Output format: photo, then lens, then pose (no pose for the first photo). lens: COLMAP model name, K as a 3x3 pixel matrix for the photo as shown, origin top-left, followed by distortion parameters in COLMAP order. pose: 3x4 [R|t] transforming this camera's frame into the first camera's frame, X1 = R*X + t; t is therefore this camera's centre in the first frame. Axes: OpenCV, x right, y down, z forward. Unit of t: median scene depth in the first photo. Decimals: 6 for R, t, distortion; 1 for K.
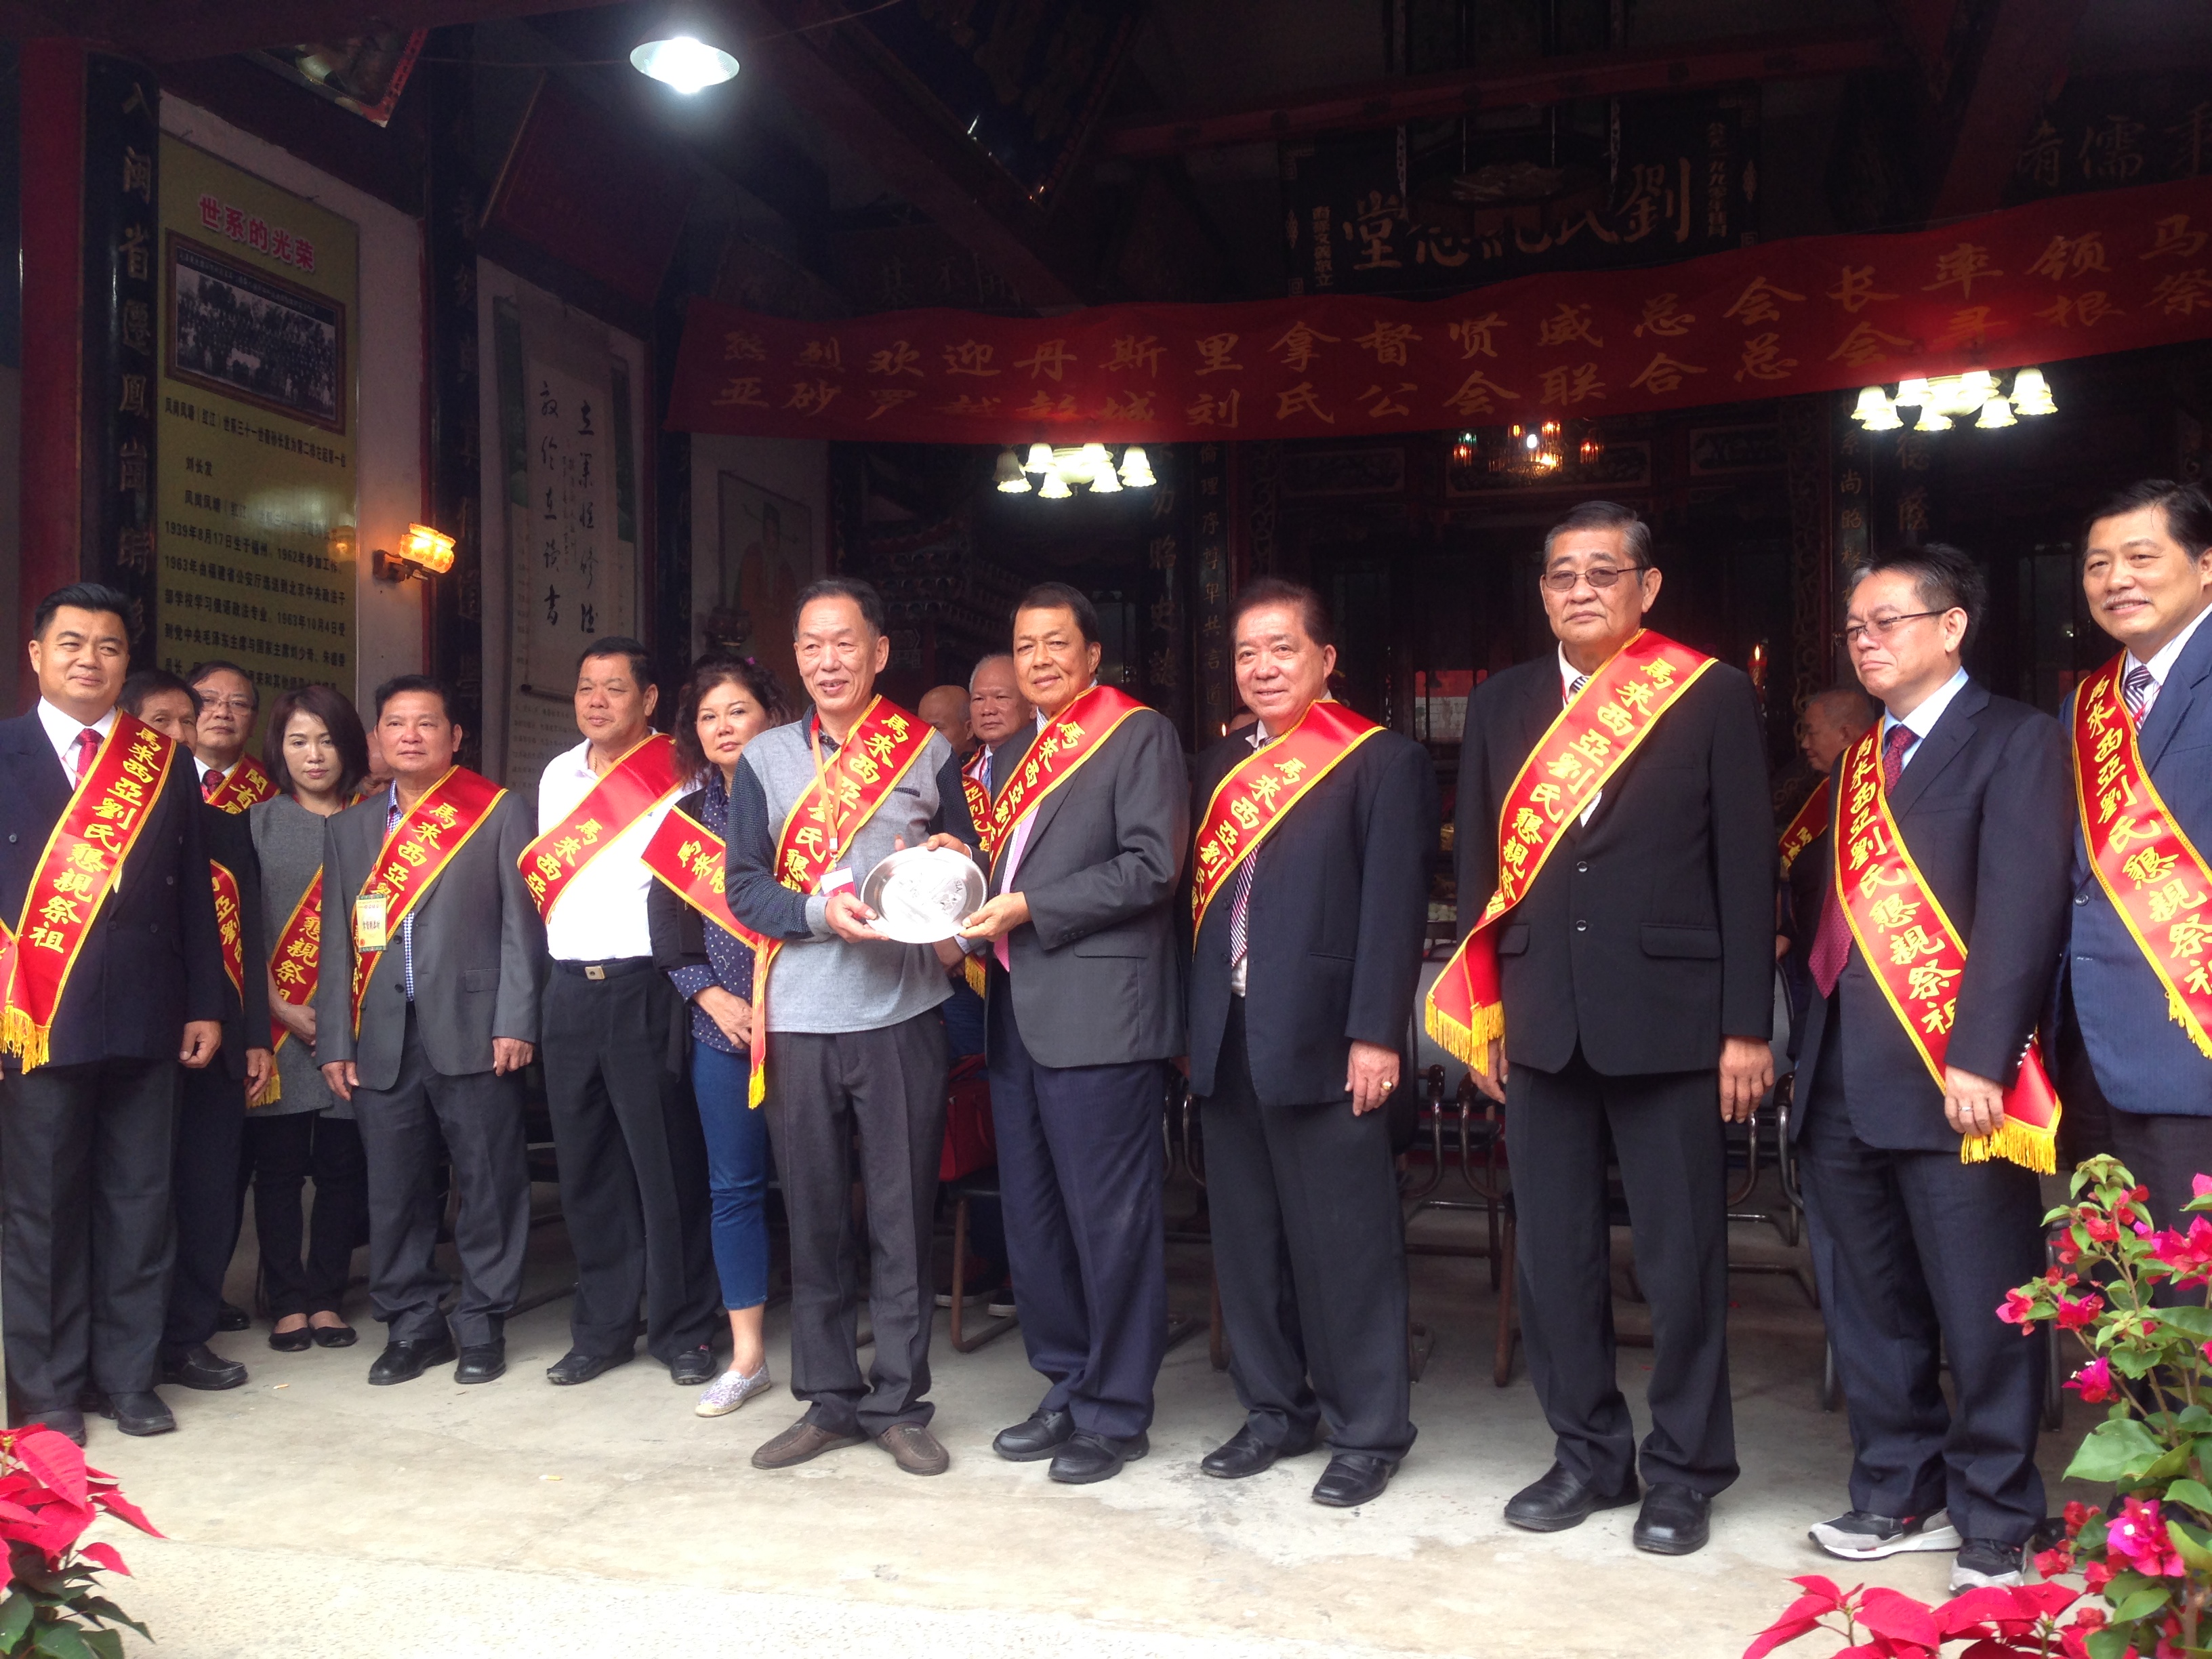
lens RADIAL K [[2059.4, 0, 1080.3], [0, 2059.4, 819.3], [0, 0, 1]] dist [0.120602, -0.234957]
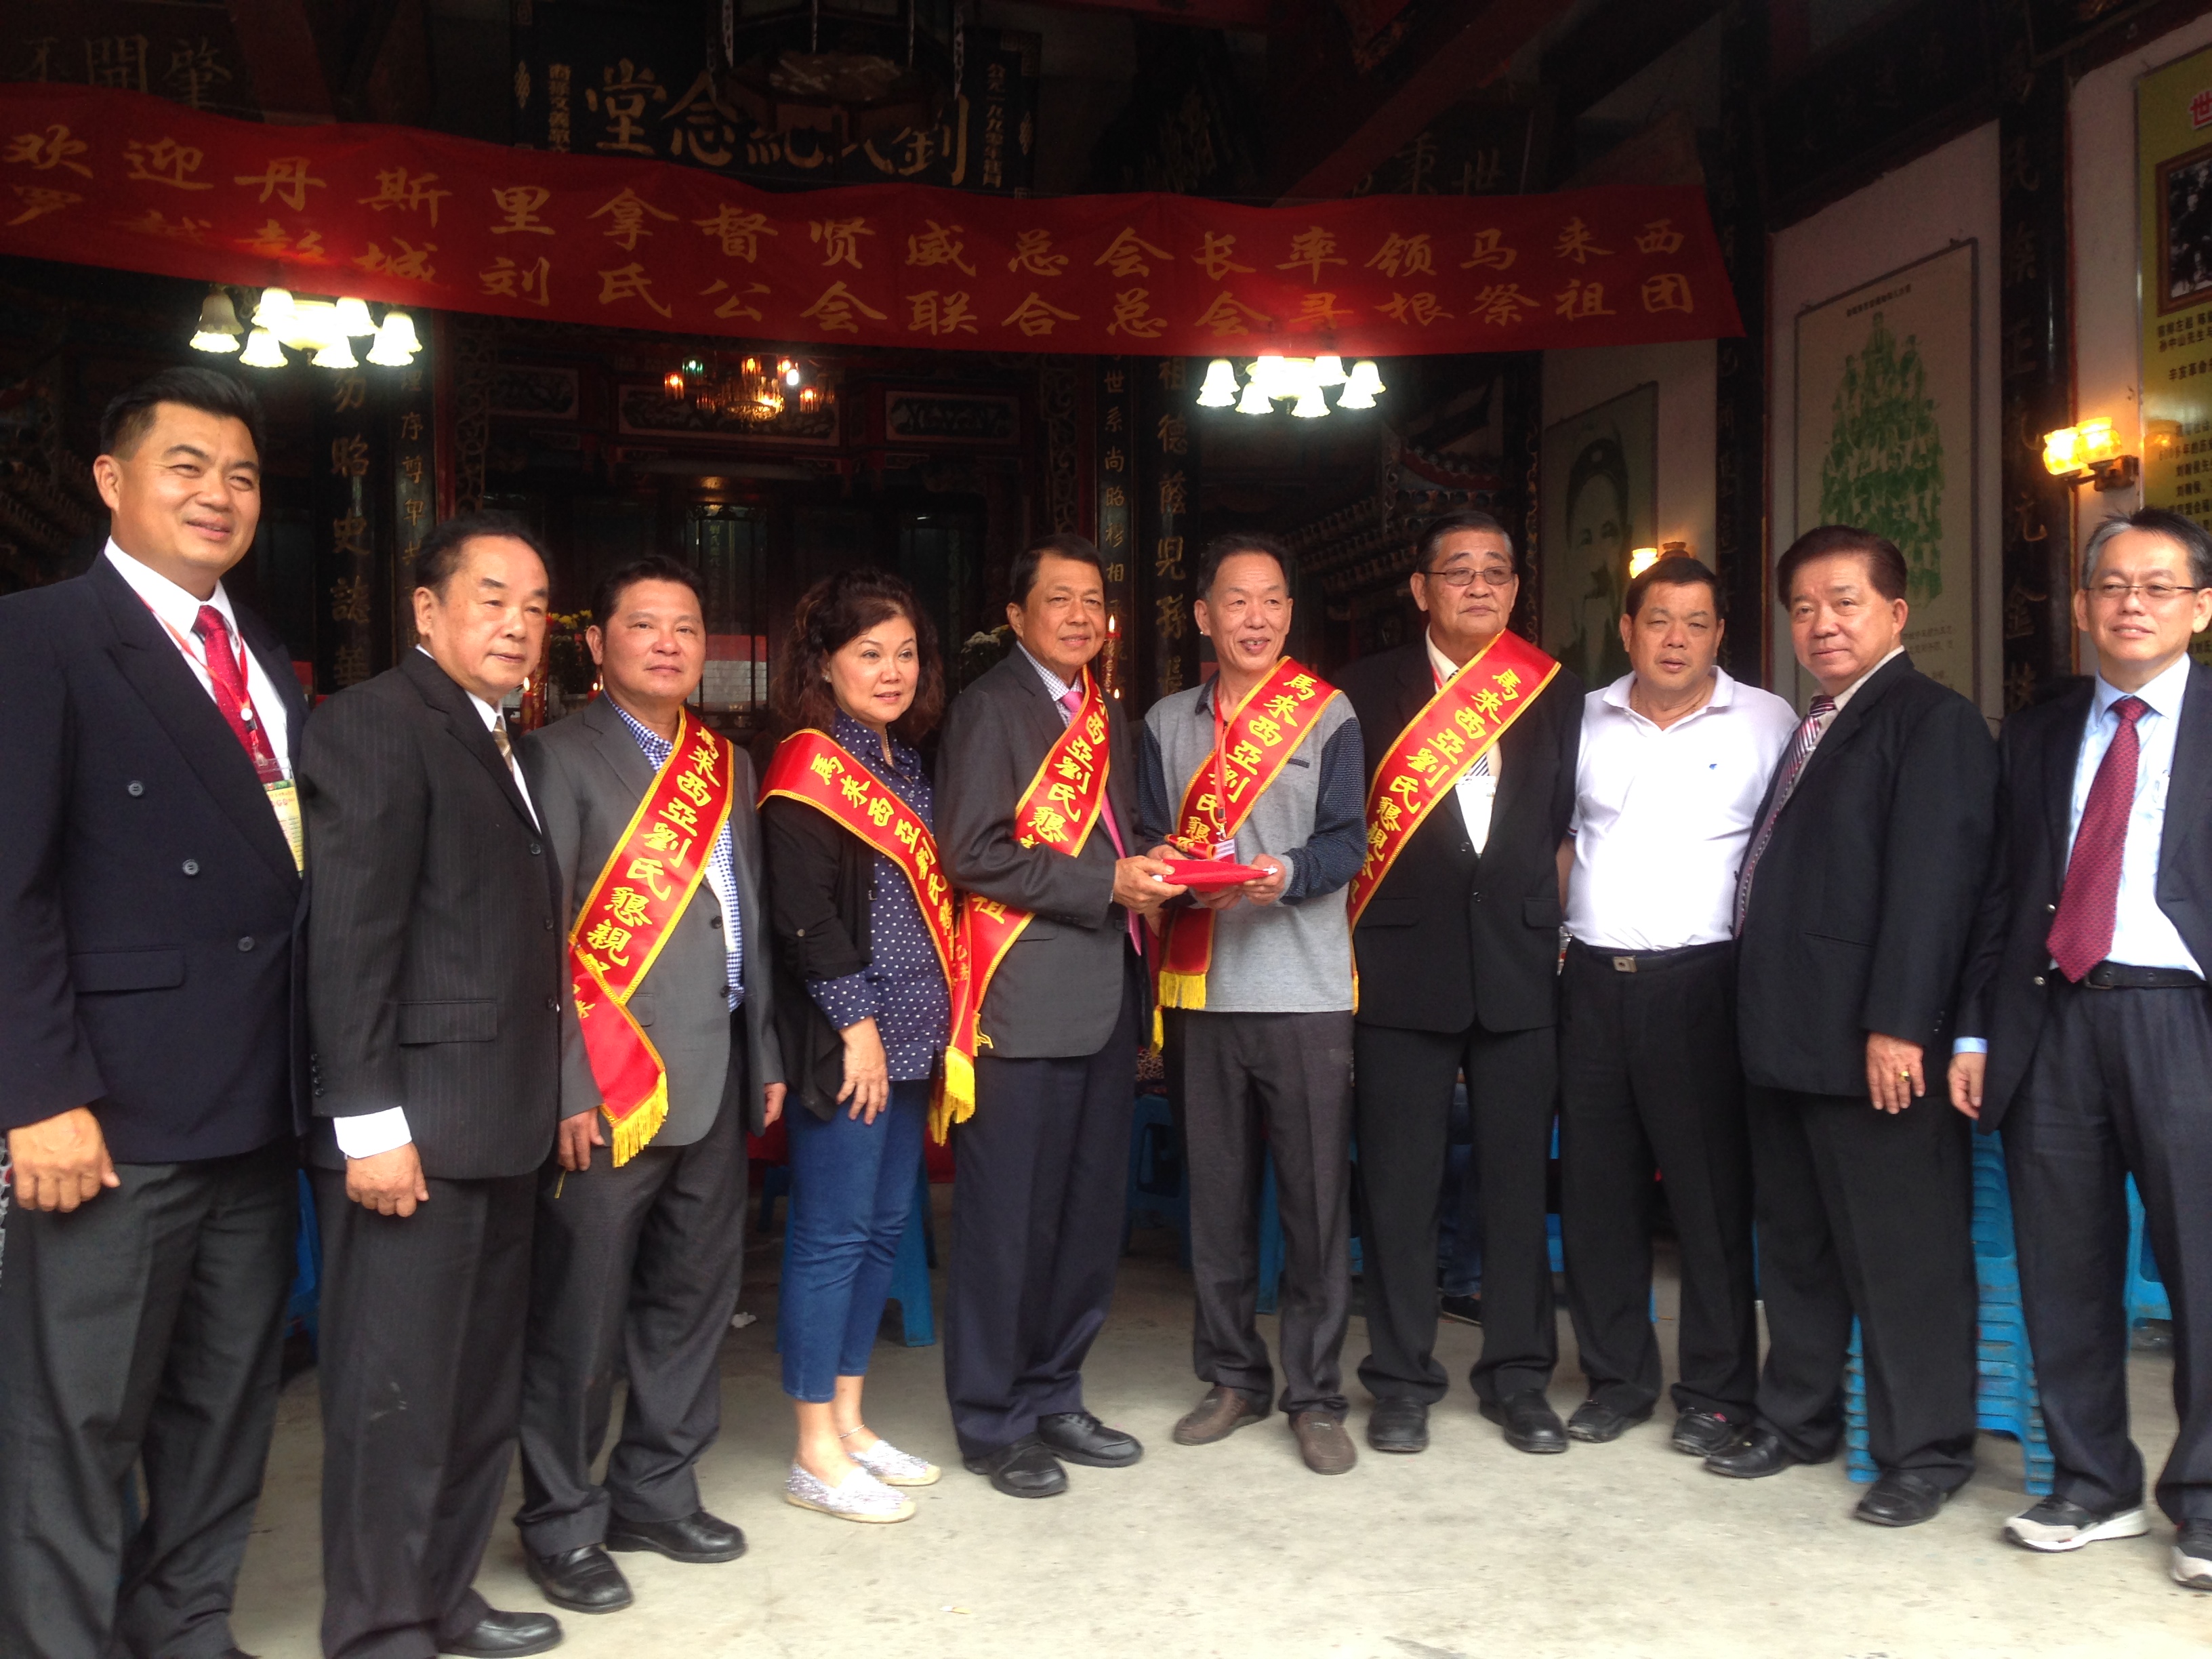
lens RADIAL K [[2056.7, 0, 1136.1], [0, 2056.7, 827.7], [0, 0, 1]] dist [0.126853, -0.249628]
pose [[0.840509, 0.006004, 0.541764, -0.174924], [-0.012202, 0.999895, 0.007850, 0.006097], [-0.541660, -0.013209, 0.840494, 0.190229]]
